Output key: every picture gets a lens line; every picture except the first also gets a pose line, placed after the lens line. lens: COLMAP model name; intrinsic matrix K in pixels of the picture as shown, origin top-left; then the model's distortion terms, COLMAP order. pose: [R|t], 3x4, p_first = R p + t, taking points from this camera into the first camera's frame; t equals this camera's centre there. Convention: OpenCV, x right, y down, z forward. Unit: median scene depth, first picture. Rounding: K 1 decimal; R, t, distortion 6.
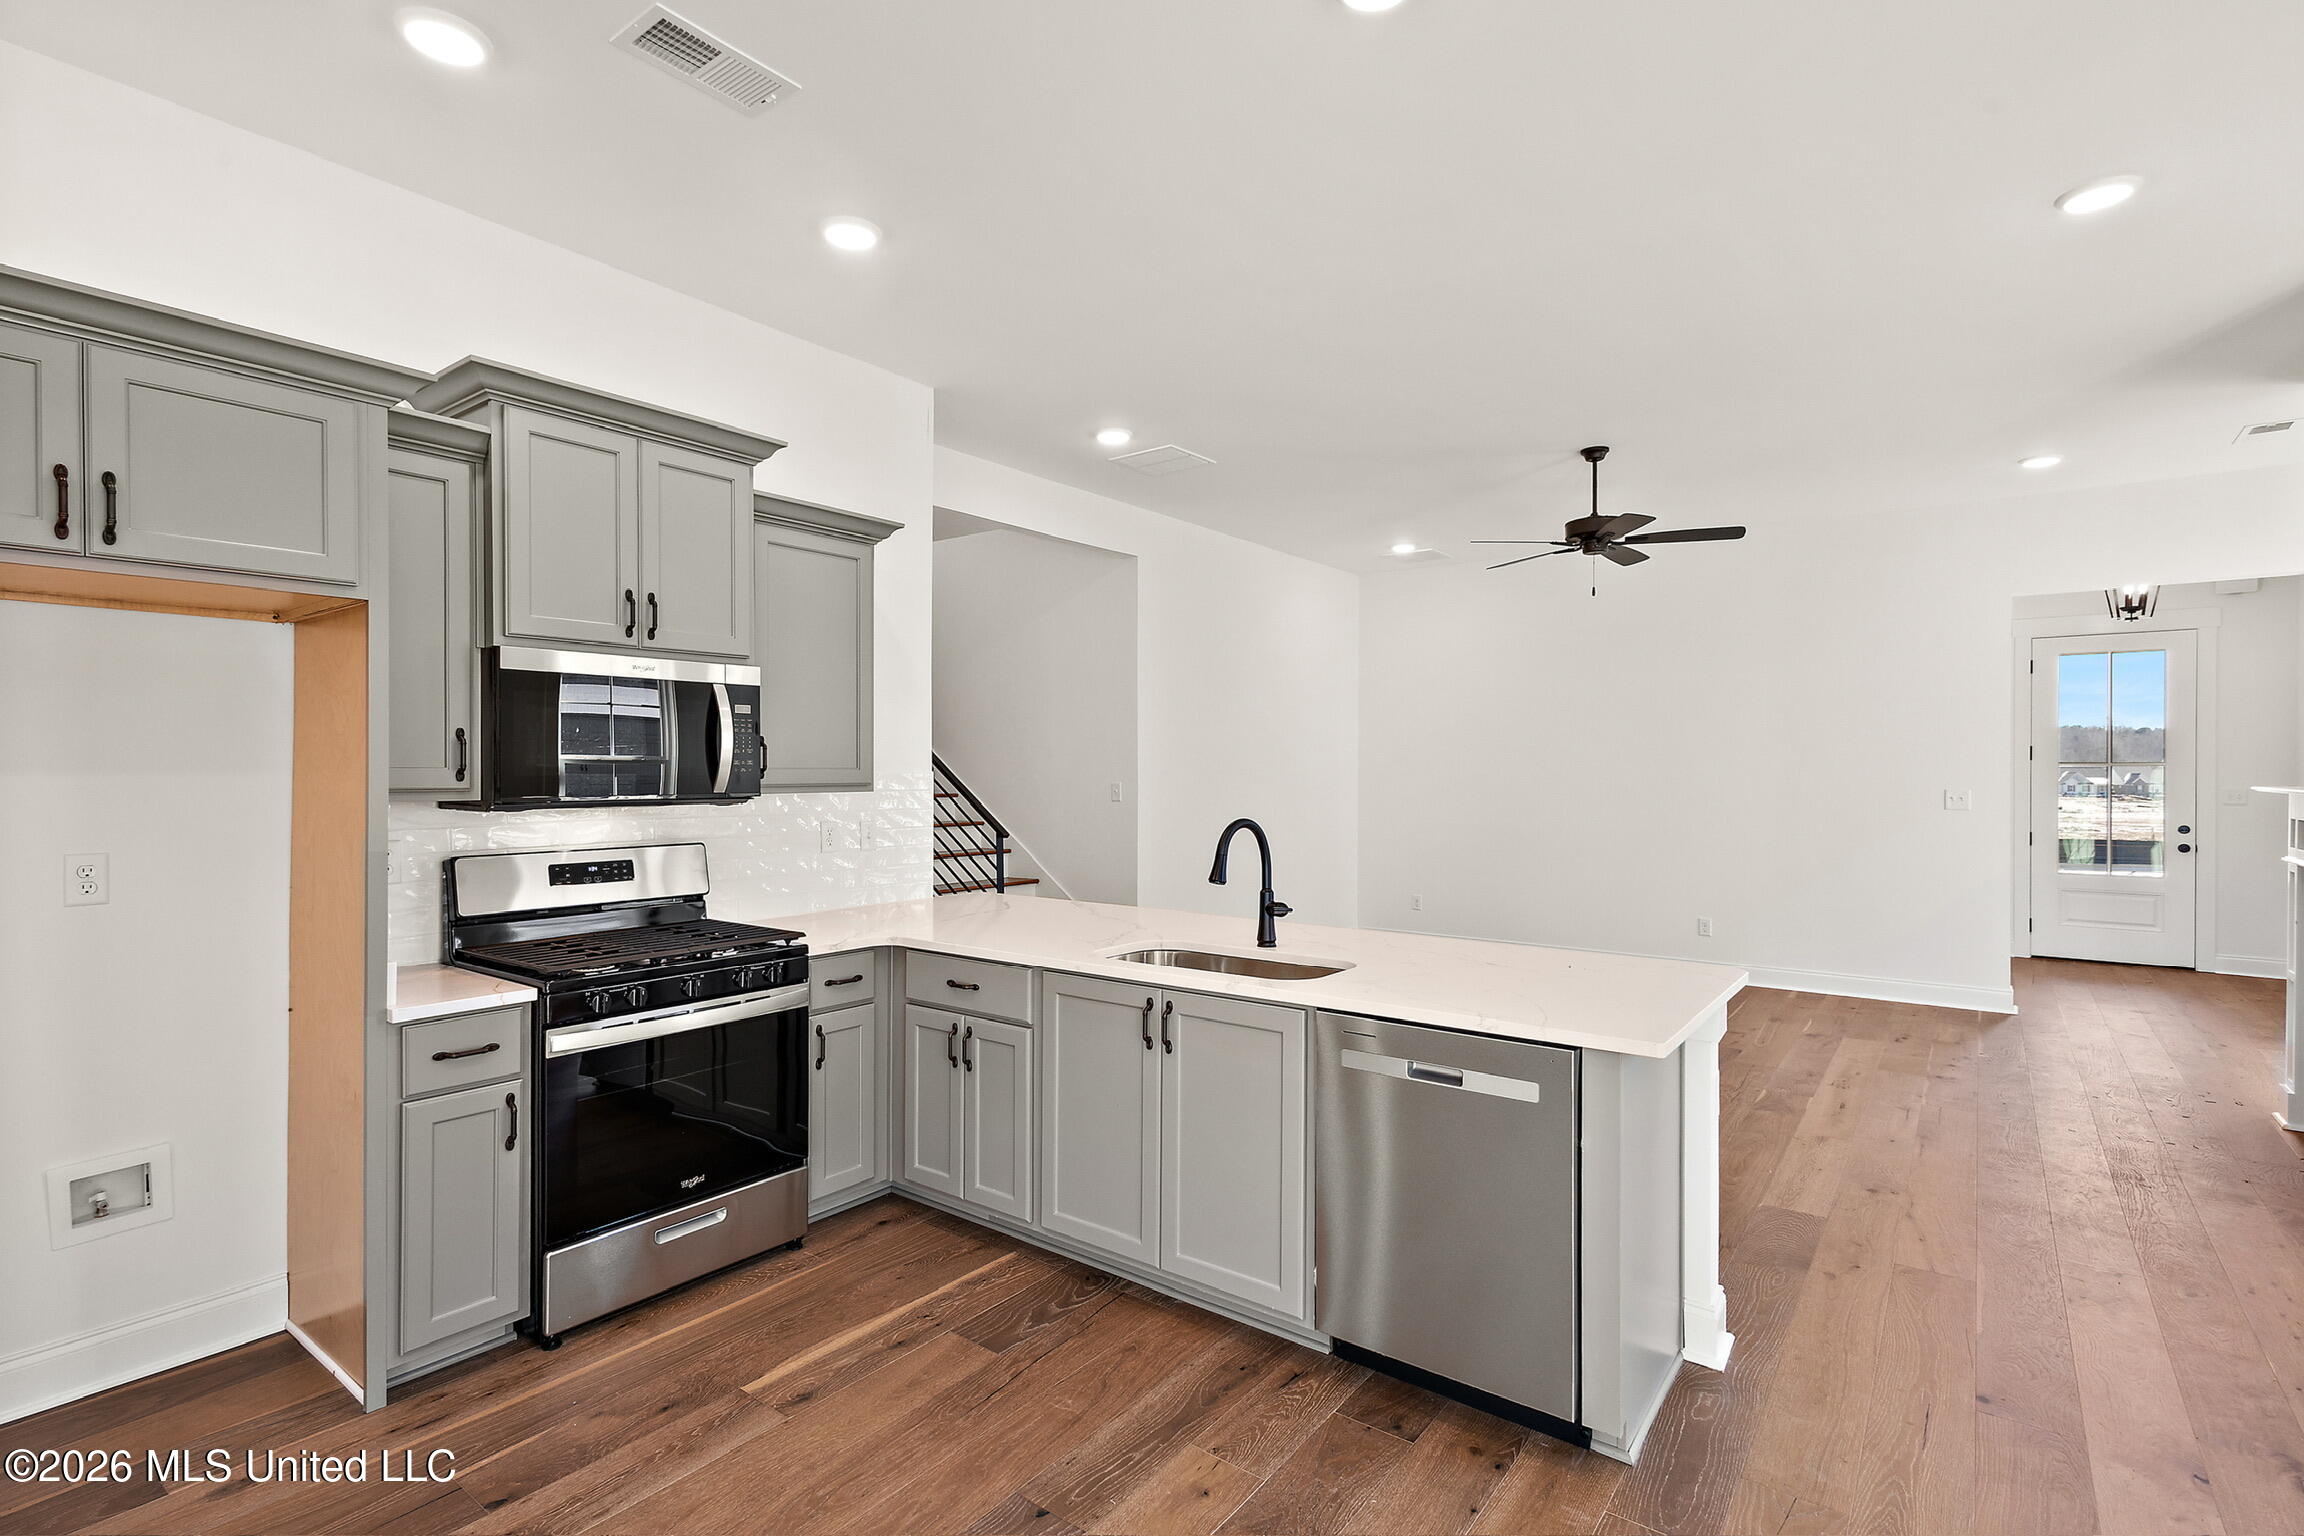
lens RADIAL K [[1075.3, 0, 1148.3], [0, 1075.3, 761.6], [0, 0, 1]] dist [0.011206, -0.000397]
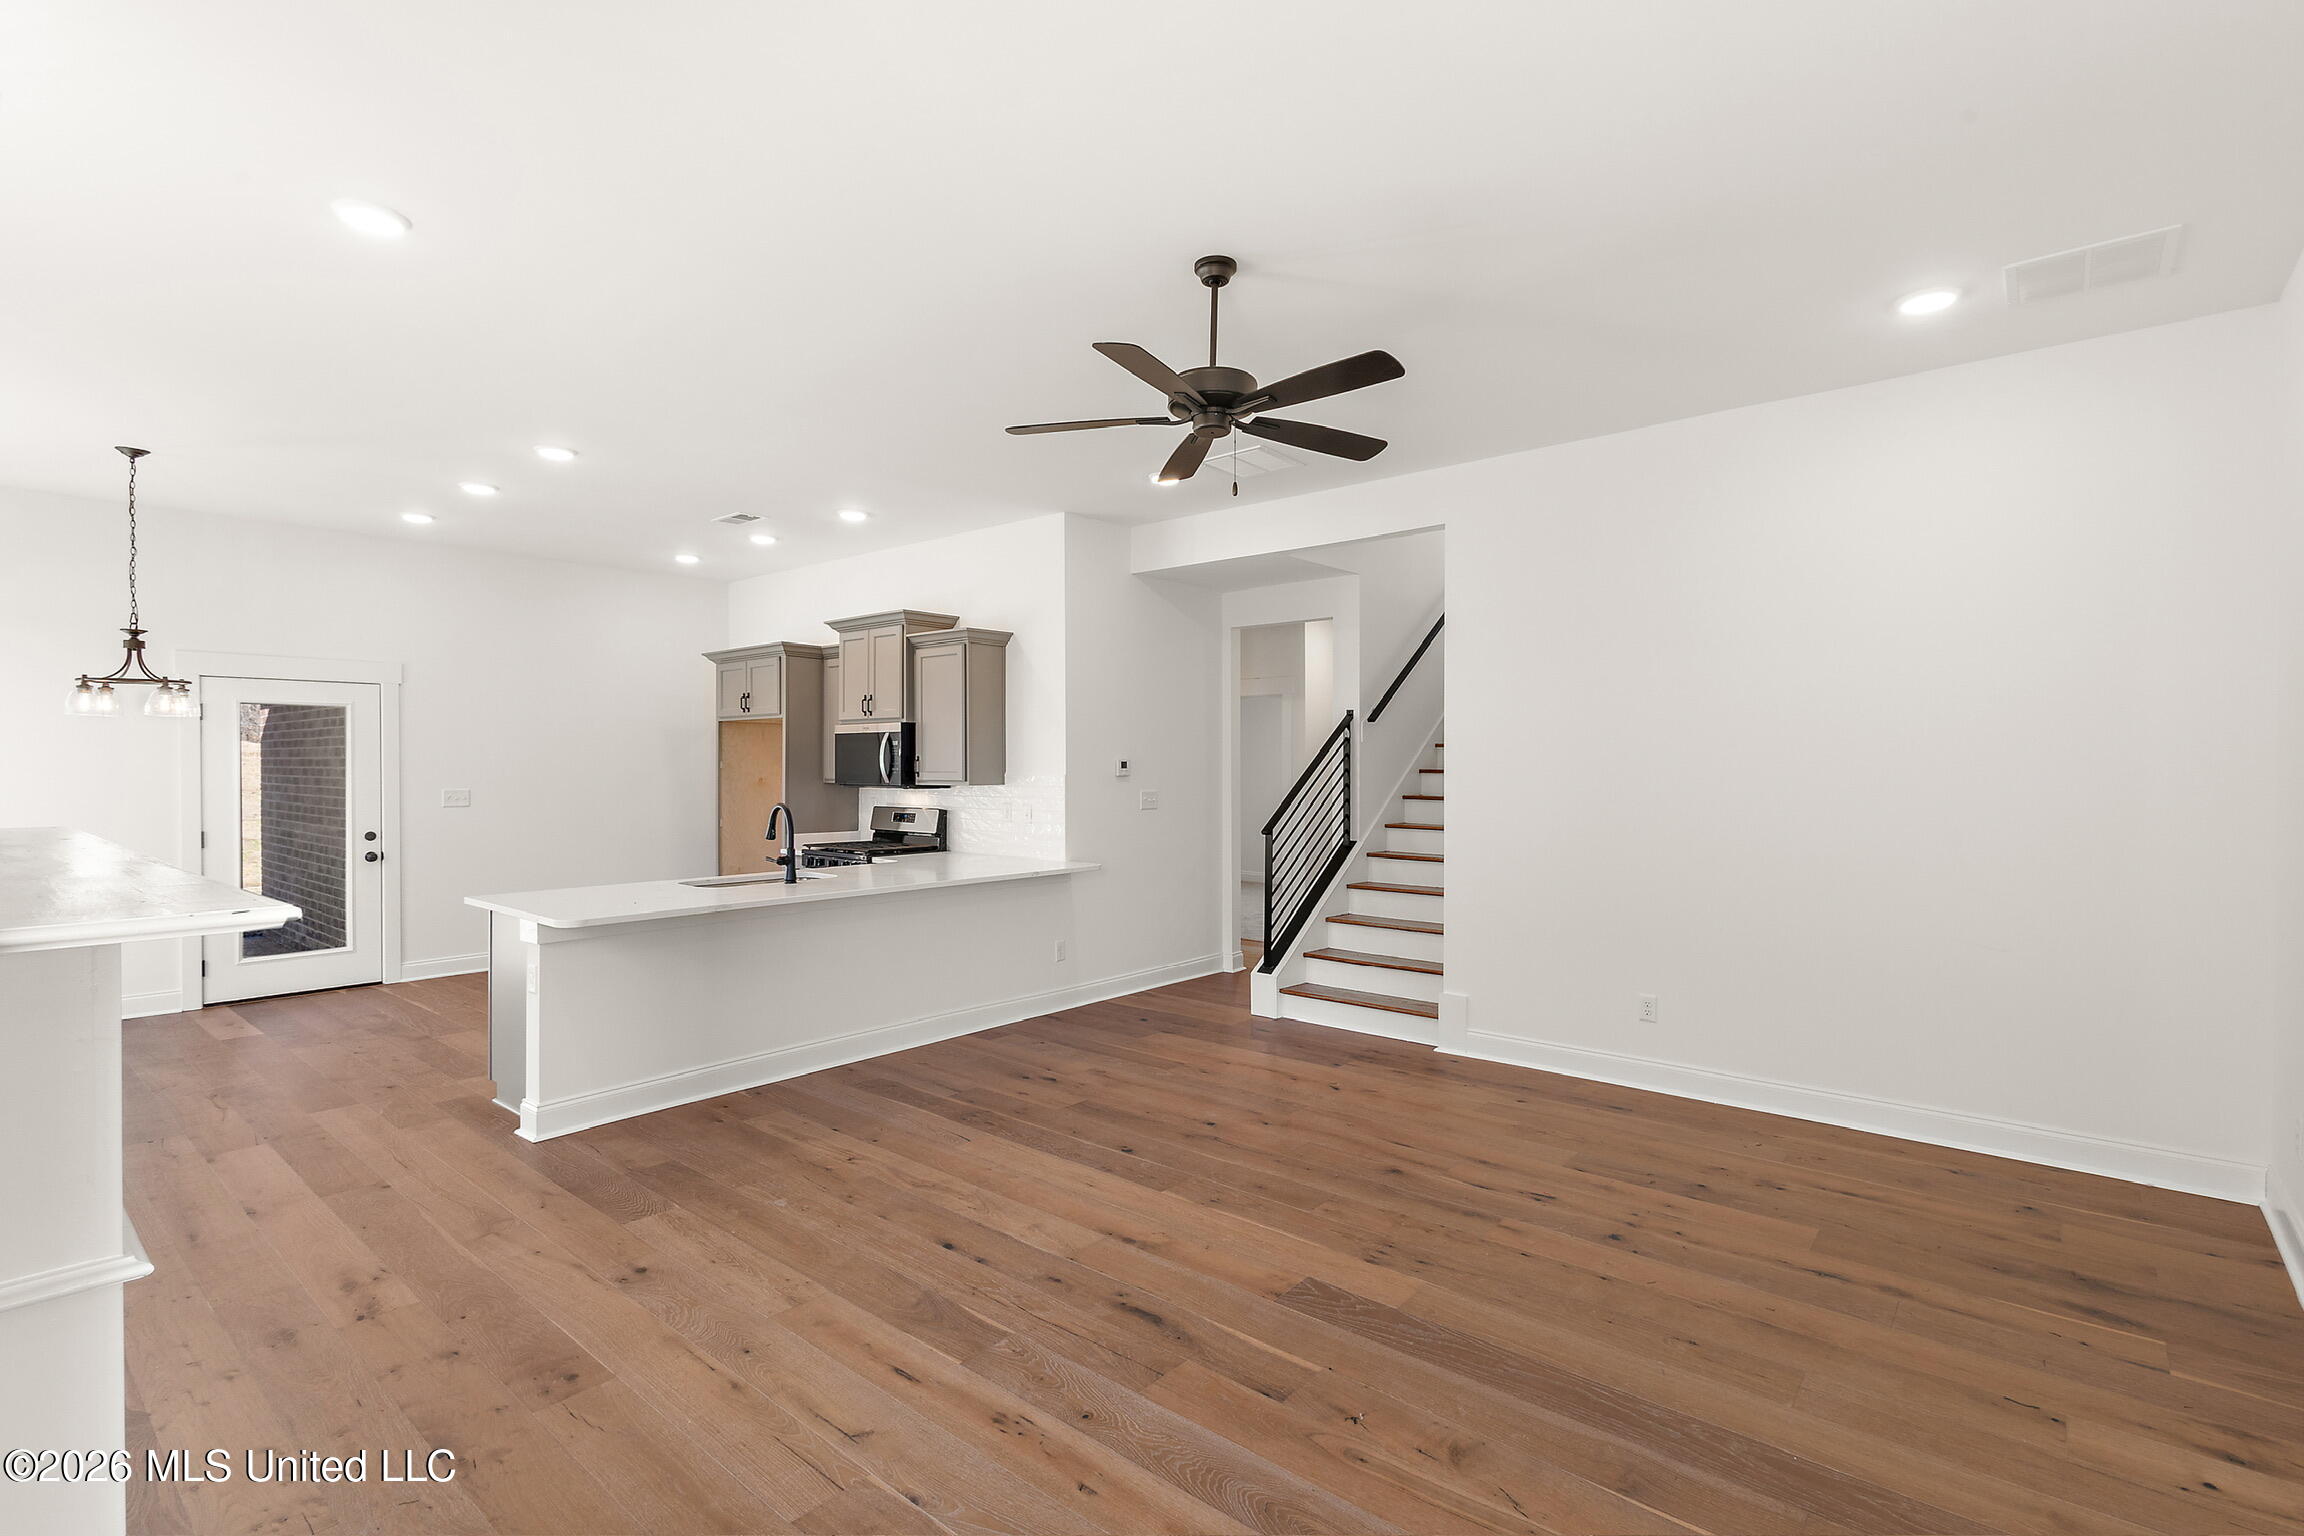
lens RADIAL K [[1059.4, 0, 1156.9], [0, 1059.4, 778.4], [0, 0, 1]] dist [0.005340, -0.000493]
pose [[-0.045640, 0.009856, -0.998909, 0.815033], [0.003775, 0.999946, 0.009694, 0.000416], [0.998951, -0.003328, -0.045674, 0.793895]]
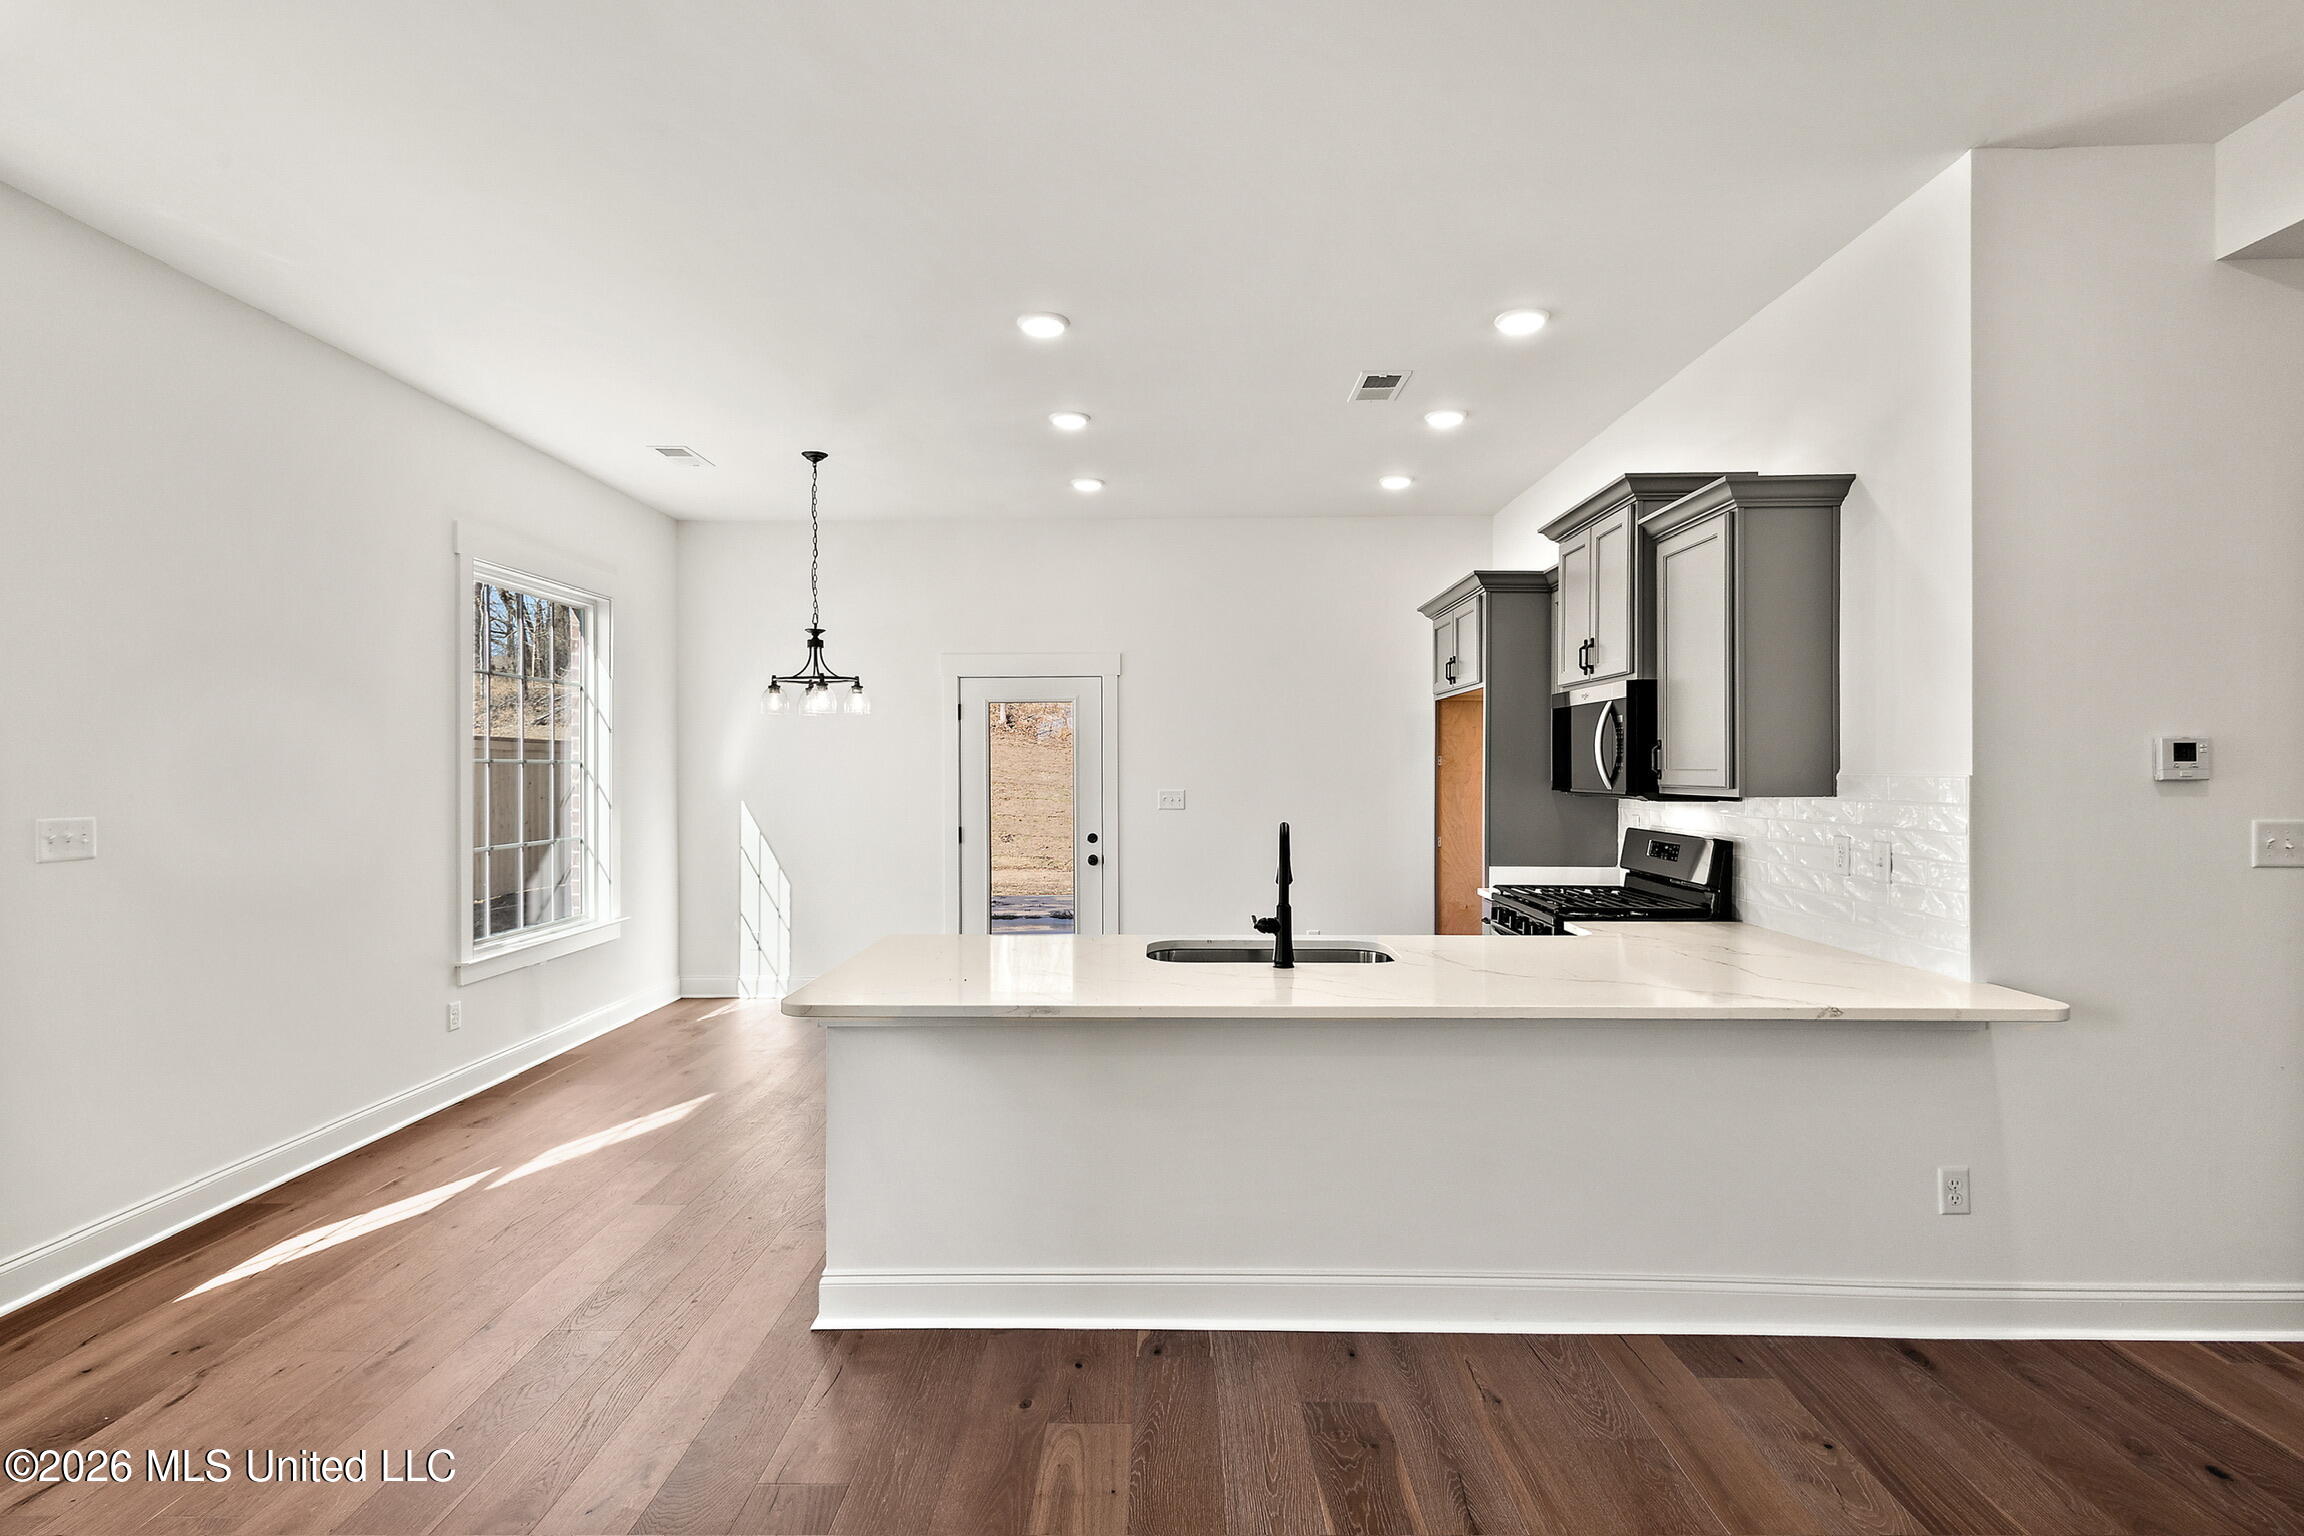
lens RADIAL K [[1090.8, 0, 1152.0], [0, 1090.8, 768.0], [0, 0, 1]] dist [0.012969, -0.000243]
pose [[-0.801141, -0.000835, -0.598475, 0.365161], [0.002061, 0.999989, -0.004154, 0.003896], [0.598472, -0.004561, -0.801131, 0.816869]]
